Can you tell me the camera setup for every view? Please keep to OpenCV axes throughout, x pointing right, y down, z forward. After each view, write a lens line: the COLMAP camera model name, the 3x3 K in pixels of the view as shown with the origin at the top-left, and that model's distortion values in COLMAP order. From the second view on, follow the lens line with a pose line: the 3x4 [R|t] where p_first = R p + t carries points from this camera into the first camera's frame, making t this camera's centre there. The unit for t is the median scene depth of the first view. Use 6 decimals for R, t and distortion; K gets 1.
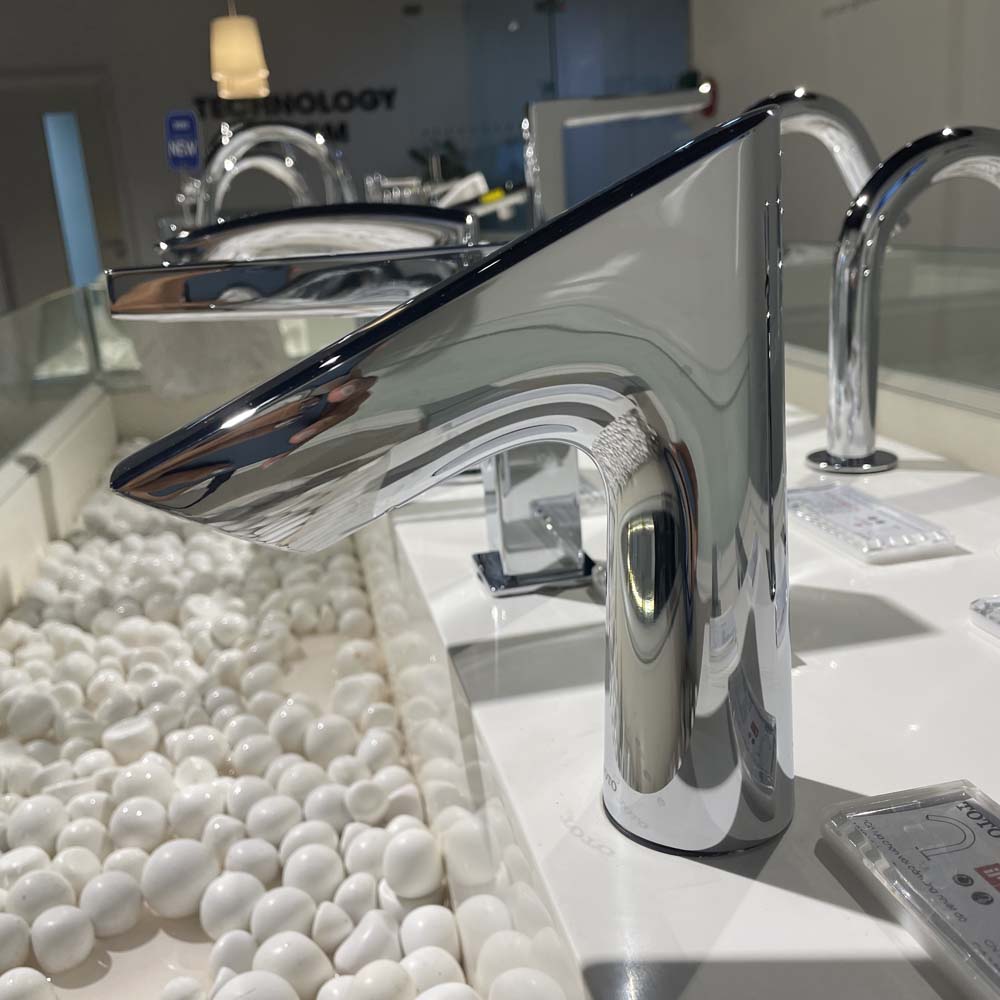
lens RADIAL K [[1052.0, 0, 493.8], [0, 1052.0, 504.6], [0, 0, 1]] dist [0.015552, 0.000000]
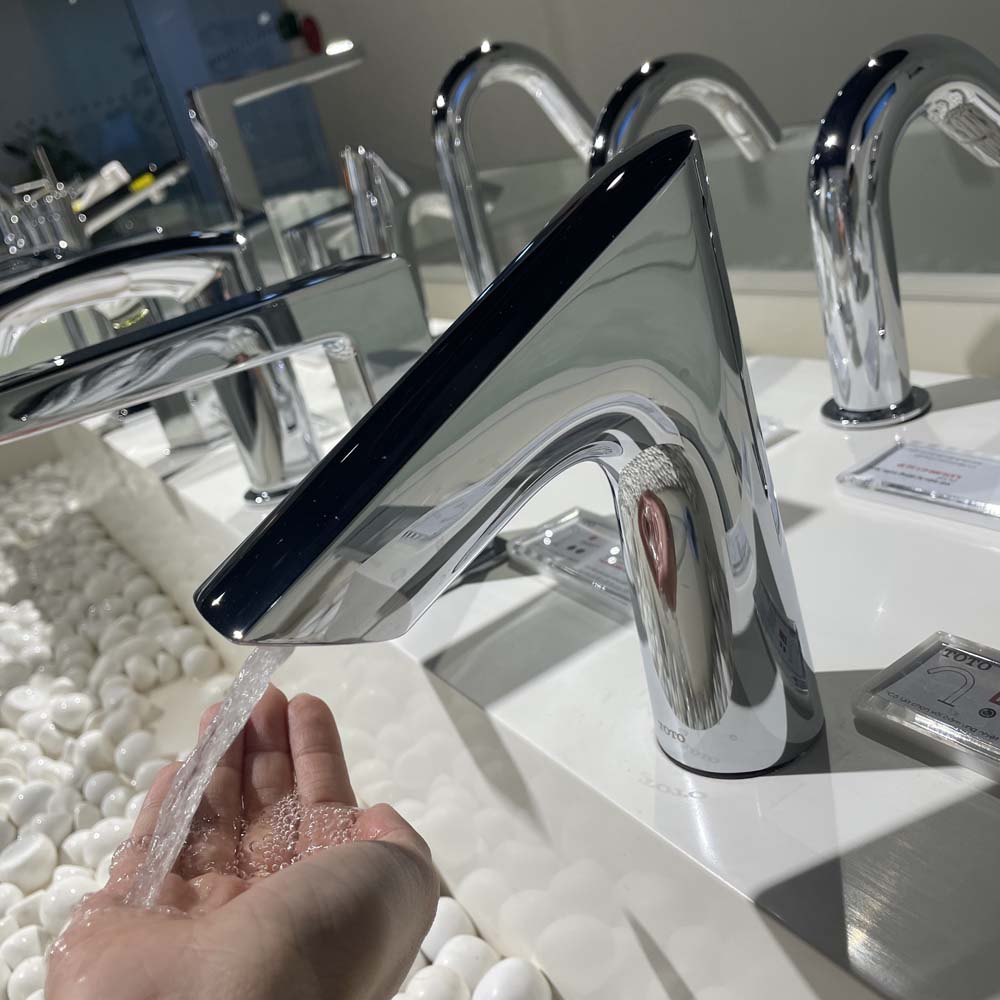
lens RADIAL K [[1052.0, 0, 503.4], [0, 1052.0, 494.0], [0, 0, 1]] dist [0.015552, 0.000000]
pose [[0.920113, -0.286274, 0.267280, -0.101214], [0.273753, 0.958140, 0.083830, -0.044391], [-0.280090, -0.003964, 0.959966, -0.005536]]
